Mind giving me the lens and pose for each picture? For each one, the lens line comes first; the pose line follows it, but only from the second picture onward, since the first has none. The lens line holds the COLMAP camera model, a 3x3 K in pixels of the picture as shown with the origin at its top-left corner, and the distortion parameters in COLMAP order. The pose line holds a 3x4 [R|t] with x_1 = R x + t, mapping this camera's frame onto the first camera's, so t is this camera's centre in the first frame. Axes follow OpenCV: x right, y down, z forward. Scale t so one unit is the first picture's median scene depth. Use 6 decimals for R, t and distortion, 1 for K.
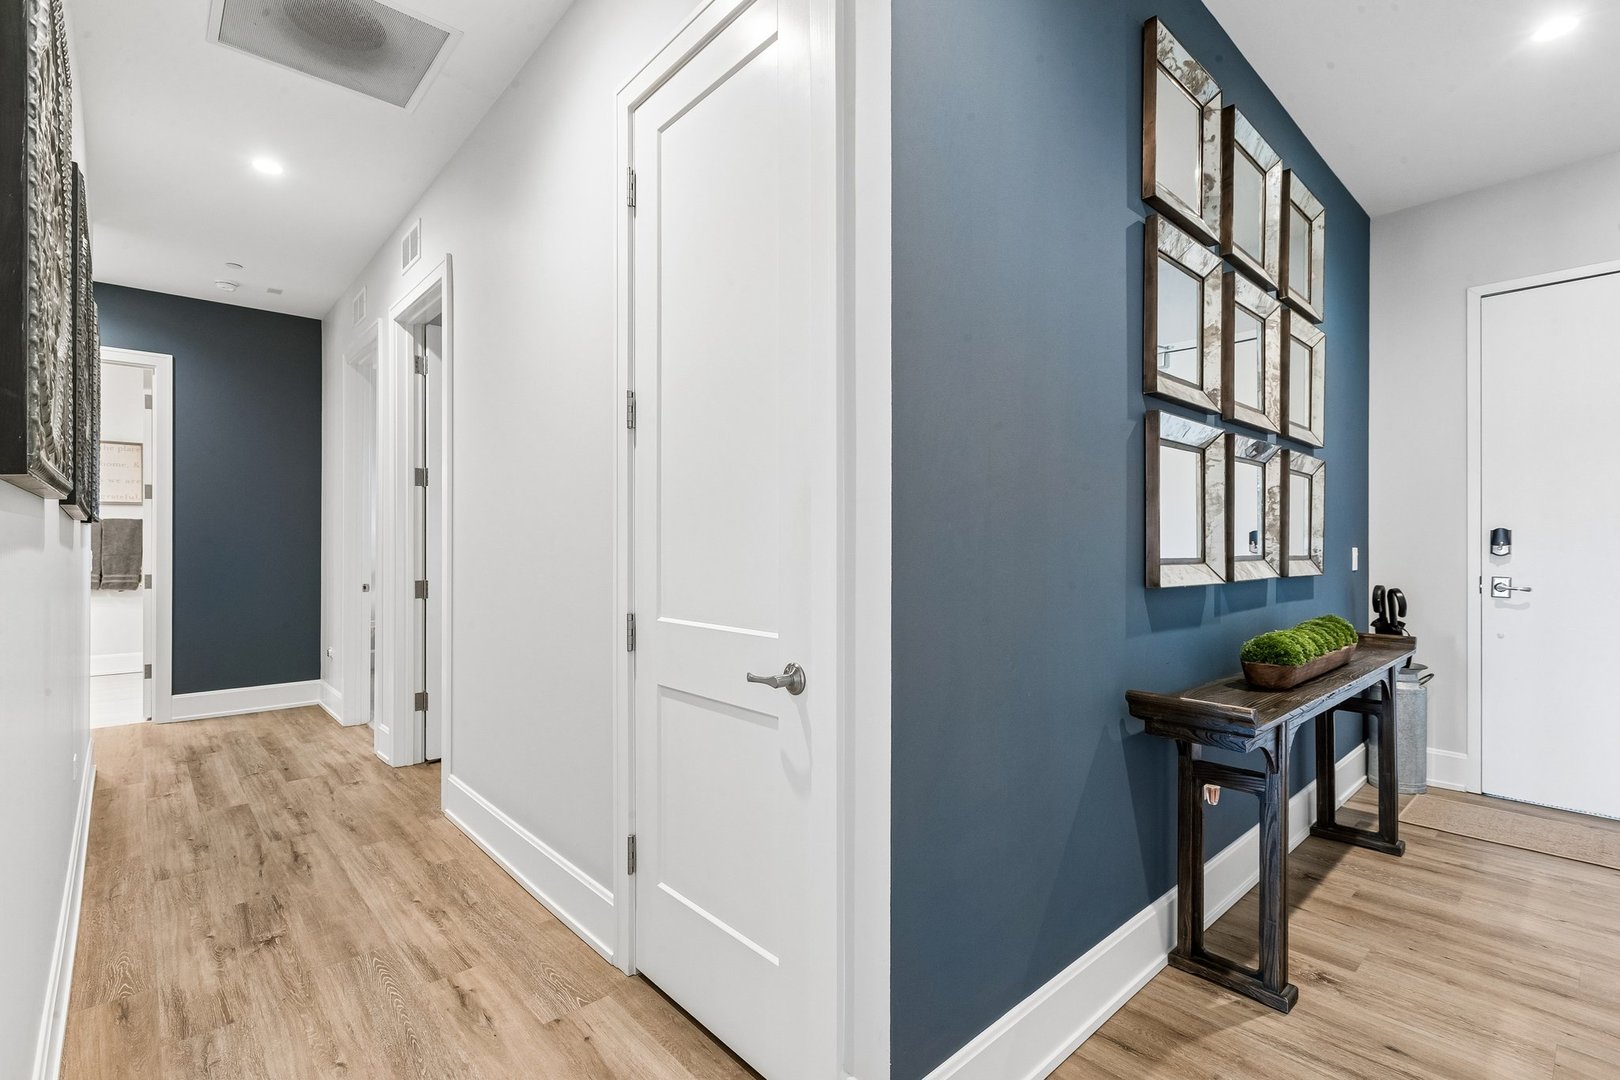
lens RADIAL K [[739.5, 0, 809.7], [0, 739.5, 542.8], [0, 0, 1]] dist [-0.001262, -0.000129]
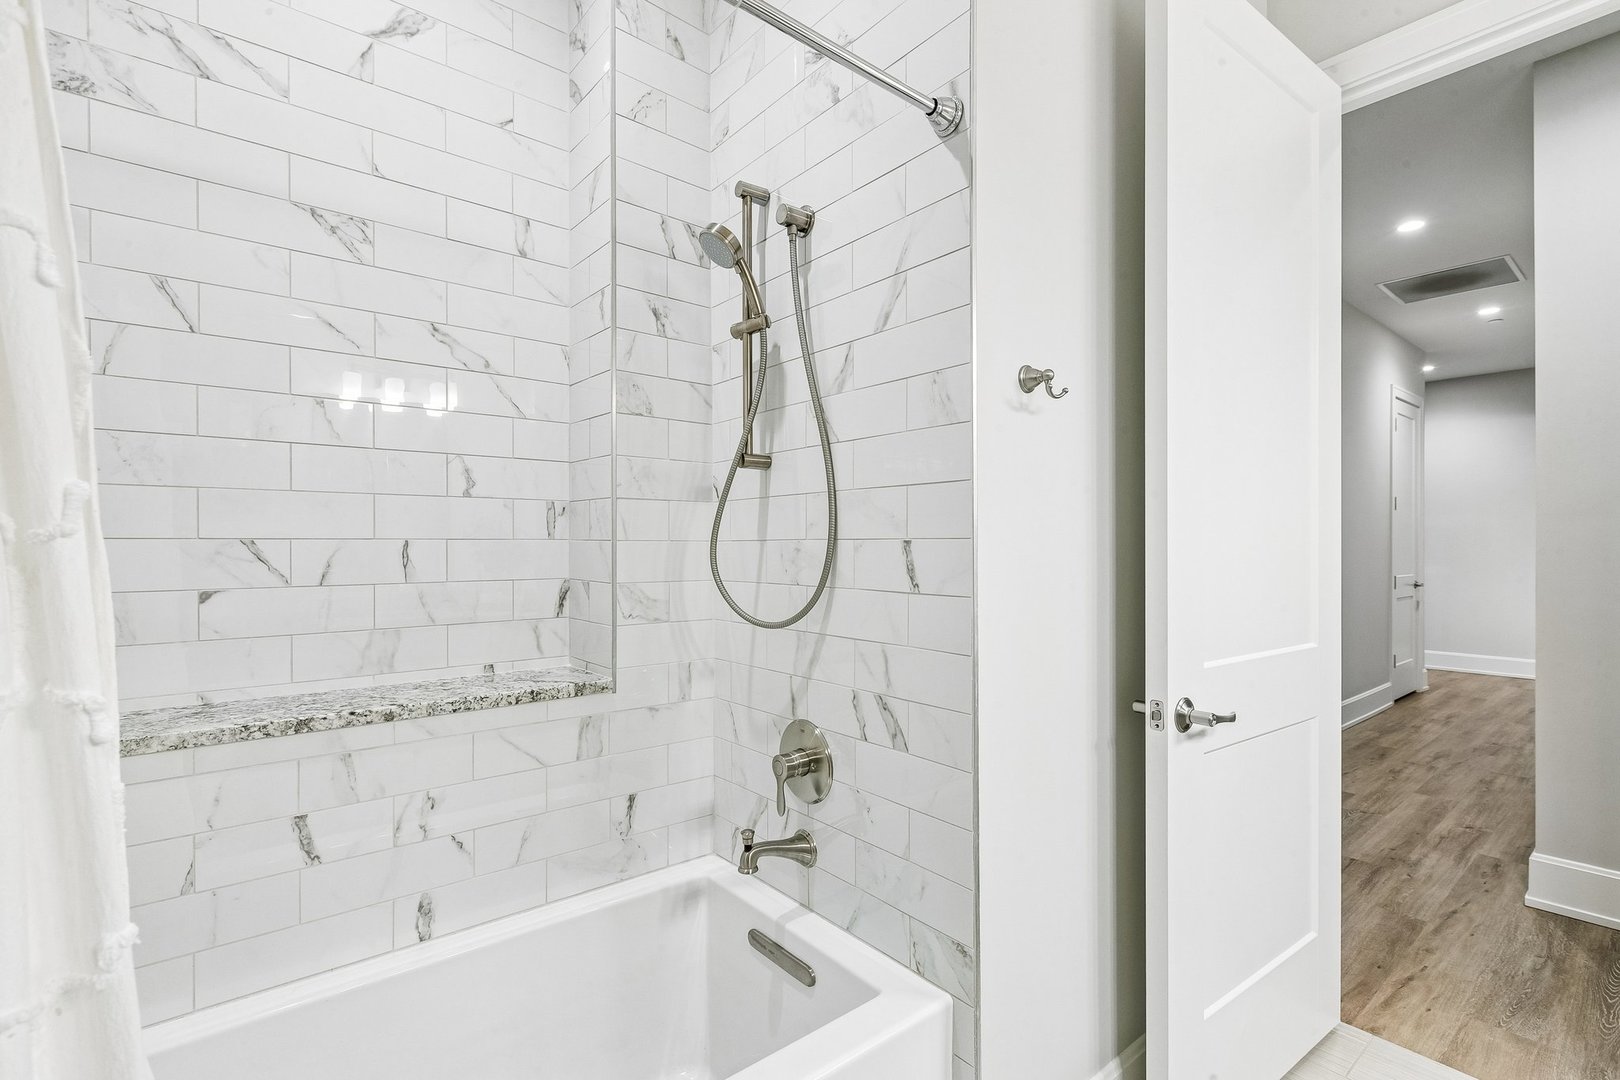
lens RADIAL K [[739.5, 0, 809.6], [0, 739.5, 547.2], [0, 0, 1]] dist [-0.001262, -0.000129]
pose [[0.052666, -0.000204, 0.998612, -1.850028], [-0.000477, 1.000000, 0.000229, -0.008773], [-0.998612, -0.000488, 0.052666, 1.789617]]
